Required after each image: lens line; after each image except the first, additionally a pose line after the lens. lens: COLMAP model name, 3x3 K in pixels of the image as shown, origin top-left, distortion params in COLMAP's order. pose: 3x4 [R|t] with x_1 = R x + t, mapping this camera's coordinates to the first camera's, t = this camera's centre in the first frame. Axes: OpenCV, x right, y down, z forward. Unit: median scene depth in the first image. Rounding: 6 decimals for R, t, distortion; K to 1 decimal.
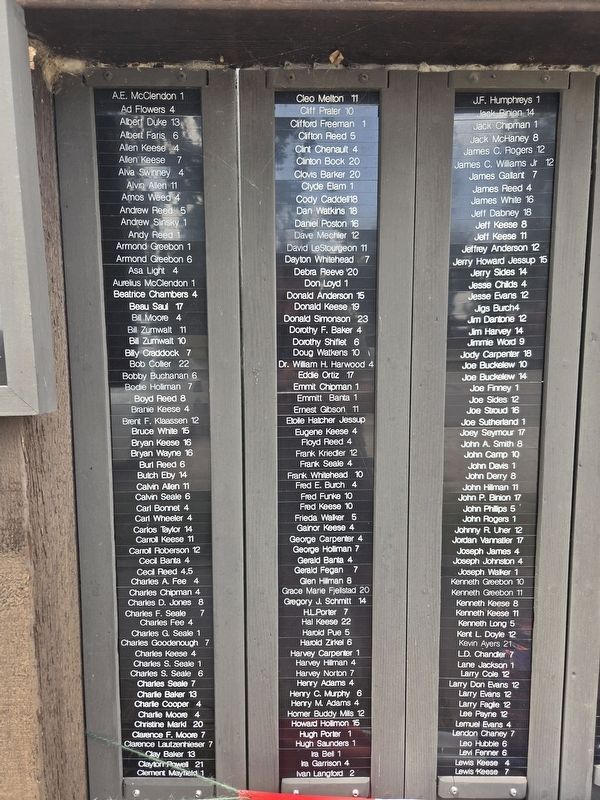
lens RADIAL K [[535.3, 0, 298.3], [0, 535.3, 399.4], [0, 0, 1]] dist [0.039642, -0.003638]
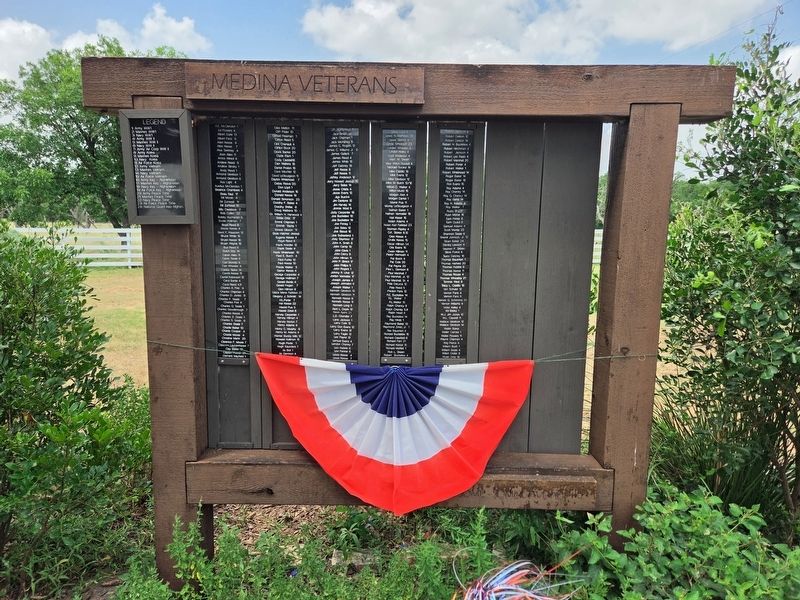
lens RADIAL K [[535.3, 0, 401.3], [0, 535.3, 299.4], [0, 0, 1]] dist [0.039642, -0.003638]
pose [[0.999745, 0.020186, -0.010156, 0.722867], [-0.019869, 0.999343, 0.030314, 0.298618], [0.010761, -0.030105, 0.999489, -1.967908]]
